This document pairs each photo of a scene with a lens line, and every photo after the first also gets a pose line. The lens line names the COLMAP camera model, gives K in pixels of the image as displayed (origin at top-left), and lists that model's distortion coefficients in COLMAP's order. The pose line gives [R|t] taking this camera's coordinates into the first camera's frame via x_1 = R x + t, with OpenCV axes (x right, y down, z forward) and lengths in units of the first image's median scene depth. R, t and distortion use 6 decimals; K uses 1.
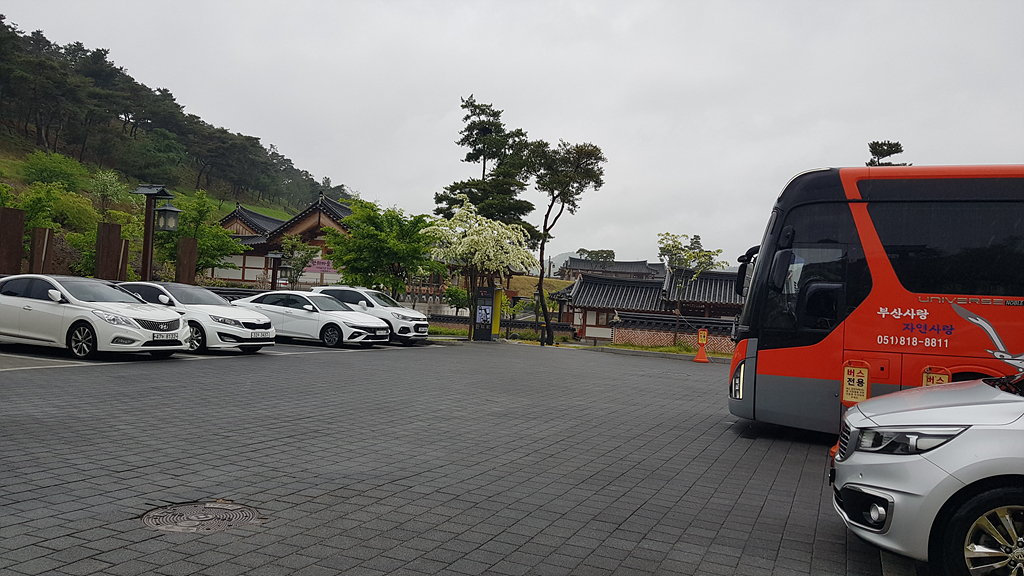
lens RADIAL K [[825.5, 0, 506.6], [0, 825.5, 288.8], [0, 0, 1]] dist [0.047435, -0.093500]
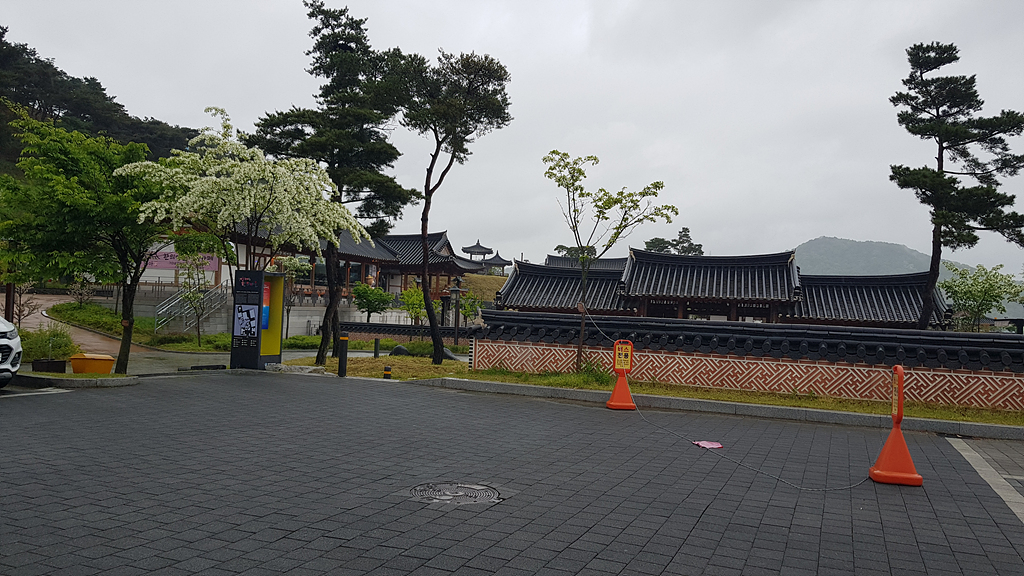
lens RADIAL K [[825.5, 0, 515.3], [0, 825.5, 289.8], [0, 0, 1]] dist [0.047435, -0.093500]
pose [[0.999700, -0.021634, 0.011474, 0.108258], [0.021690, 0.999753, -0.004813, 0.012987], [-0.011367, 0.005061, 0.999923, 0.331236]]
